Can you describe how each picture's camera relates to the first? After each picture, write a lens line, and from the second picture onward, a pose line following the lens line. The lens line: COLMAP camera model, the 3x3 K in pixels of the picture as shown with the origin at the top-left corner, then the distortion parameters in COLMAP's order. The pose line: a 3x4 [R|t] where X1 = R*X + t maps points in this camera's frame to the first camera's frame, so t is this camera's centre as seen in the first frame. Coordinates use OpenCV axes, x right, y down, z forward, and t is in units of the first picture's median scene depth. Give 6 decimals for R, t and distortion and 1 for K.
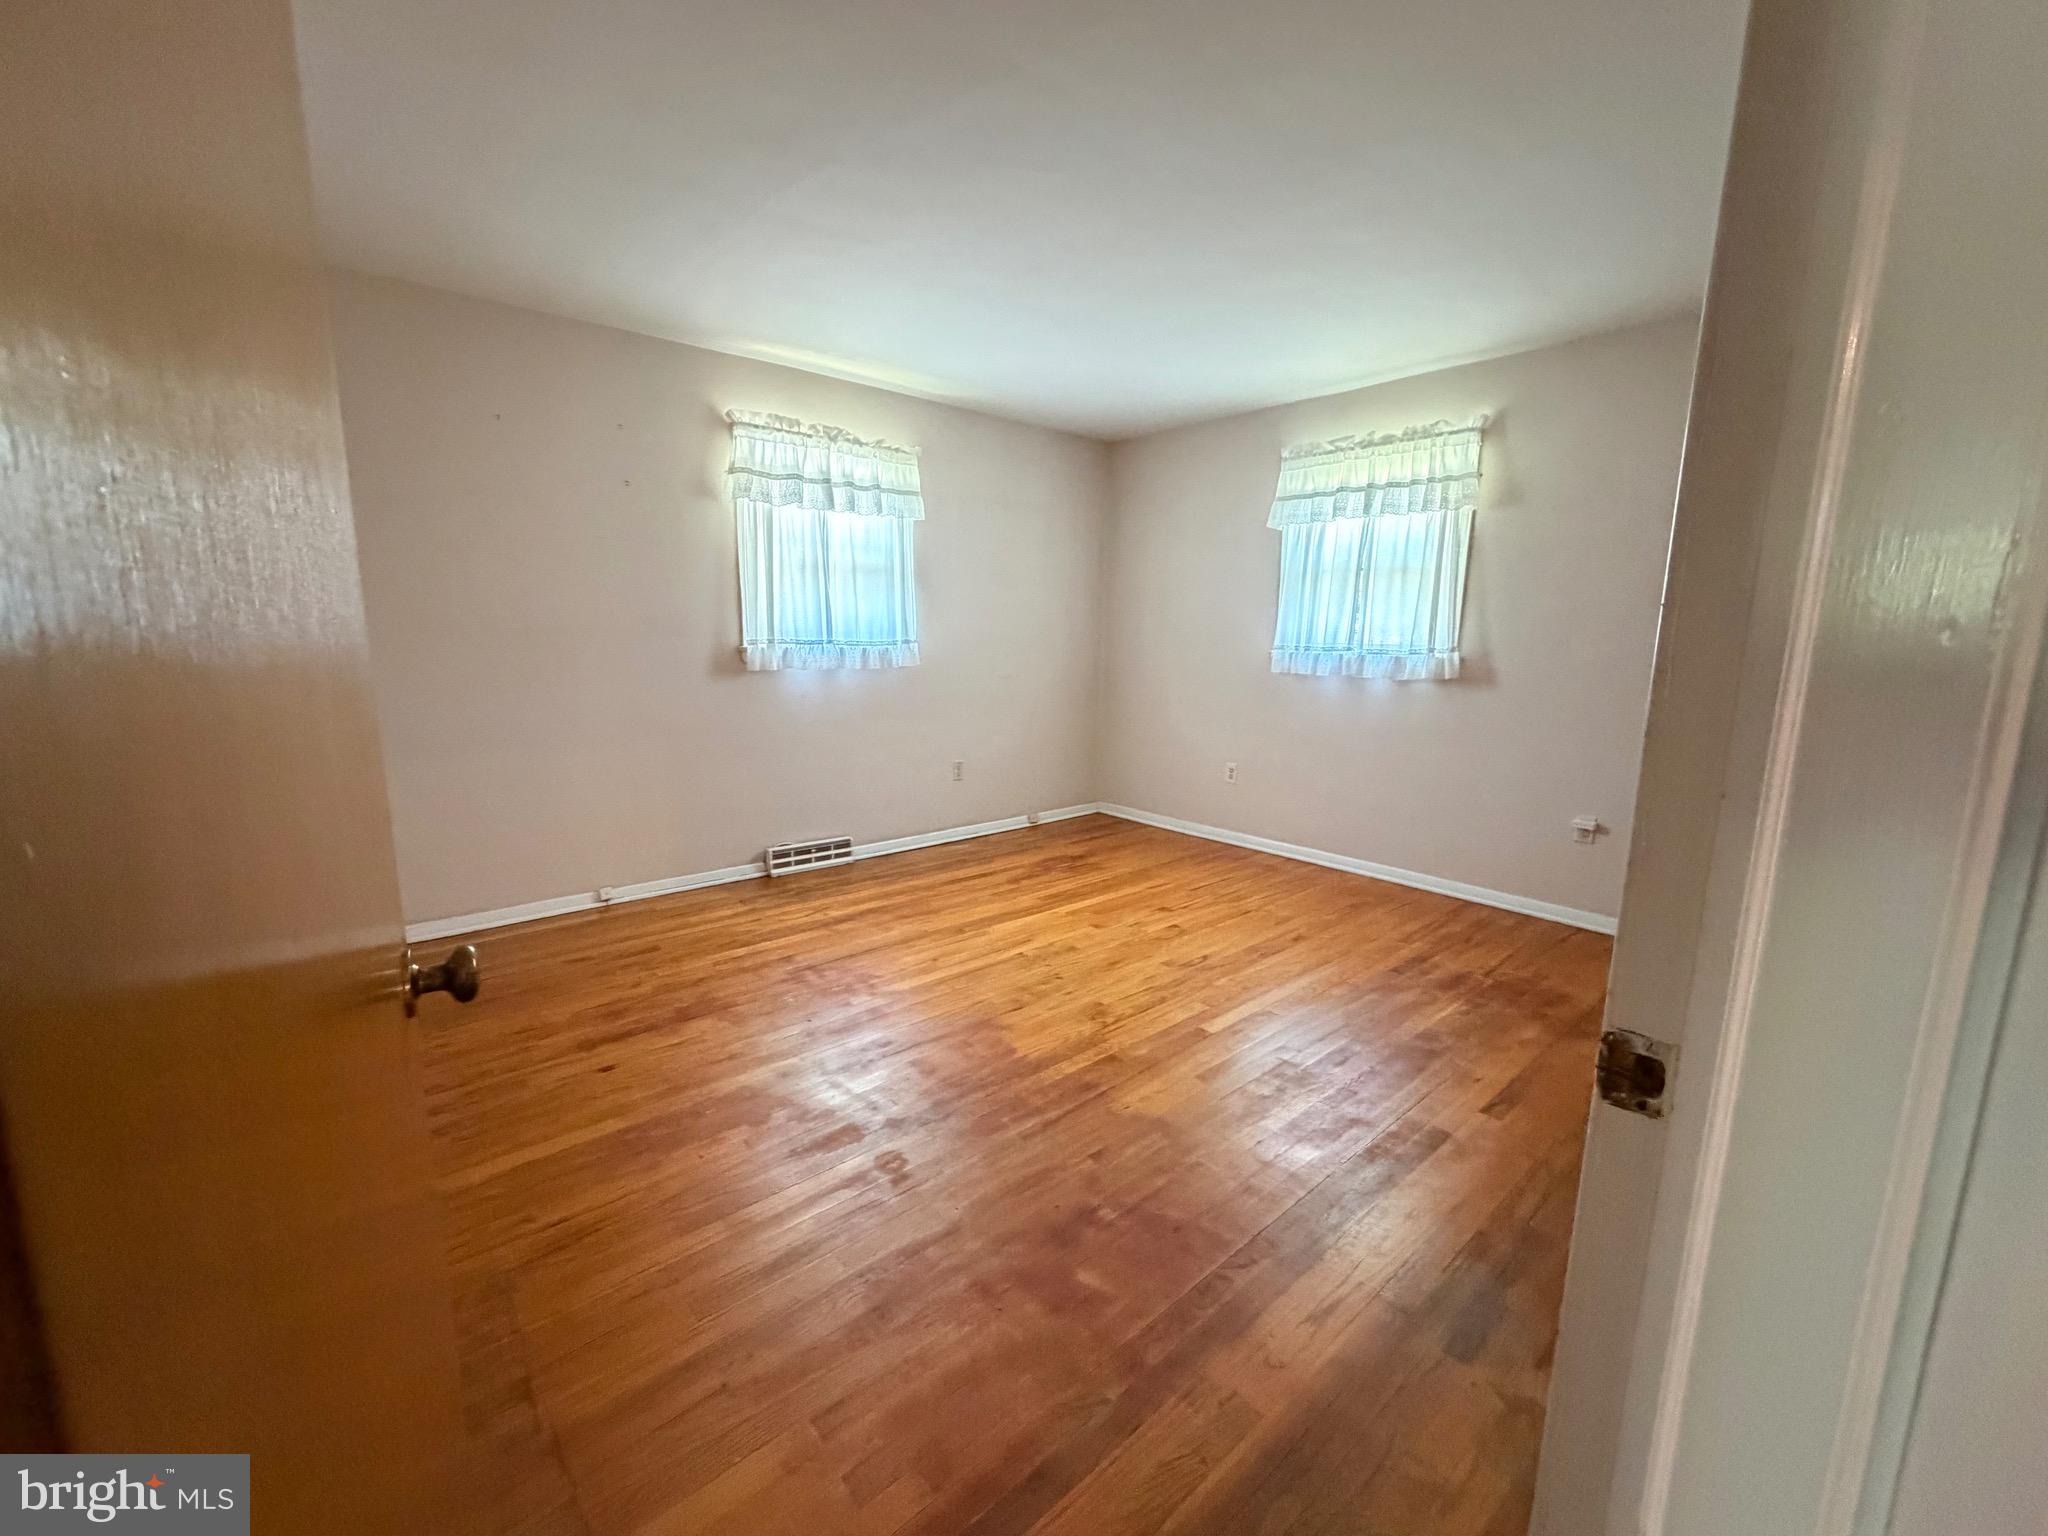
lens RADIAL K [[848.3, 0, 997.9], [0, 848.3, 776.1], [0, 0, 1]] dist [-0.000259, 0.000062]
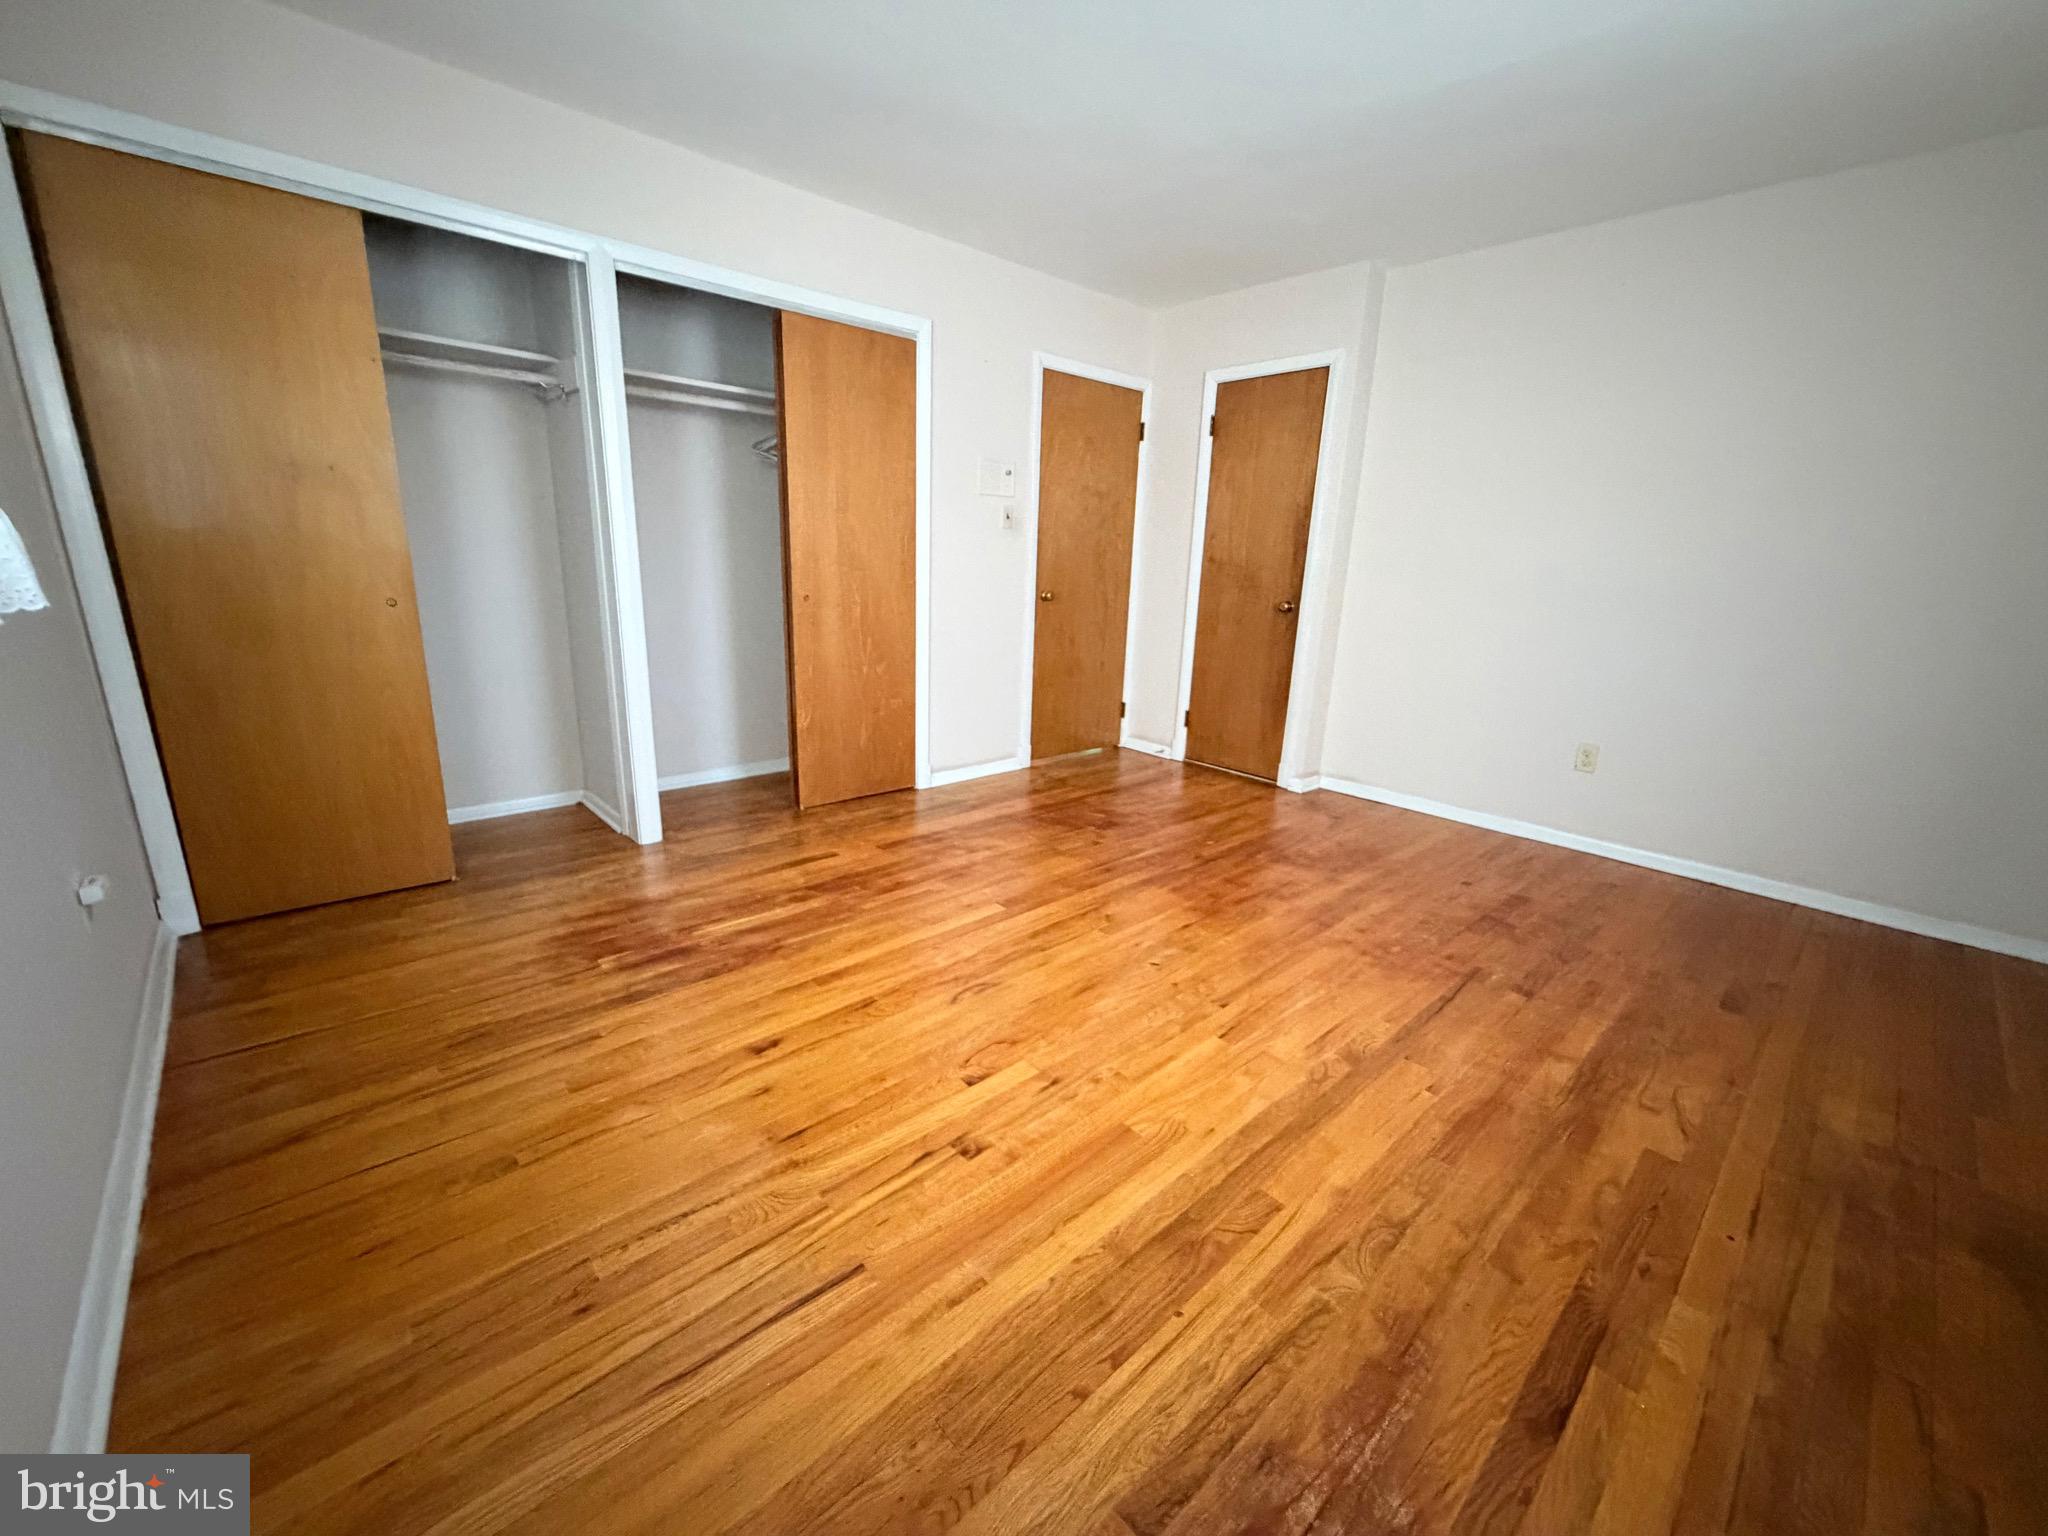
lens RADIAL K [[830.9, 0, 1019.8], [0, 830.9, 772.4], [0, 0, 1]] dist [0.001185, 0.000160]
pose [[-0.997371, -0.030607, -0.065691, 0.270051], [-0.055572, 0.904817, 0.422158, -0.266447], [0.046518, 0.424699, -0.904139, 1.702212]]
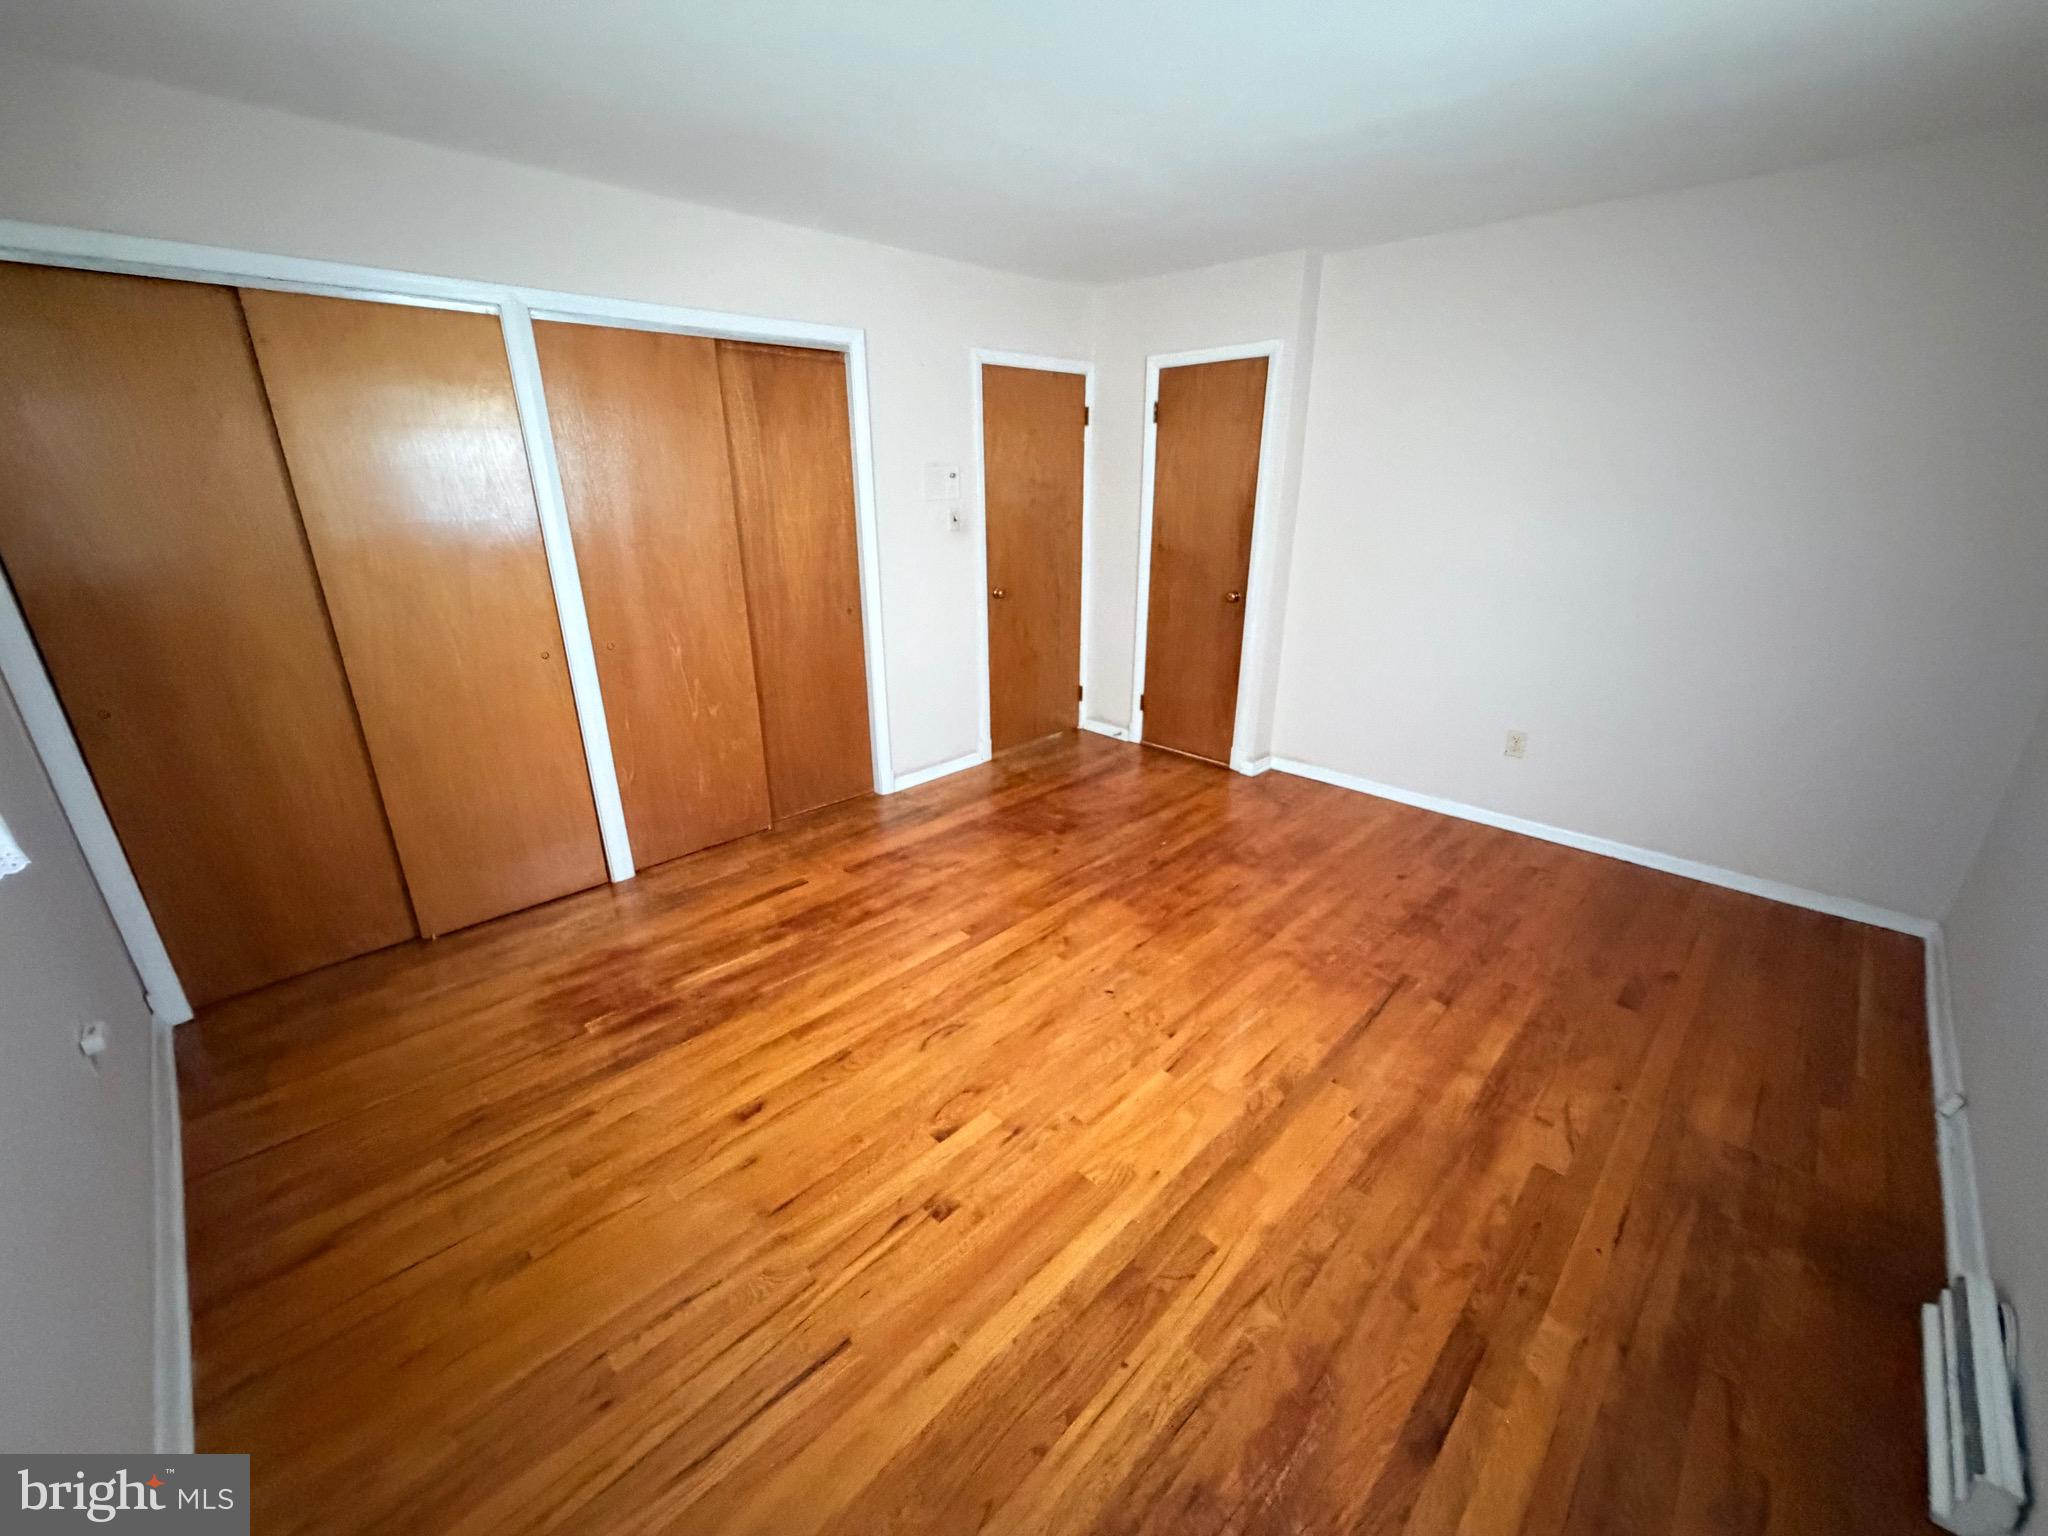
lens RADIAL K [[830.9, 0, 1019.8], [0, 830.9, 772.4], [0, 0, 1]] dist [0.001185, 0.000160]
pose [[-0.994707, 0.027609, -0.098968, 0.252682], [-0.025530, 0.866602, 0.498346, -0.397527], [0.099525, 0.498235, -0.861311, 1.682355]]
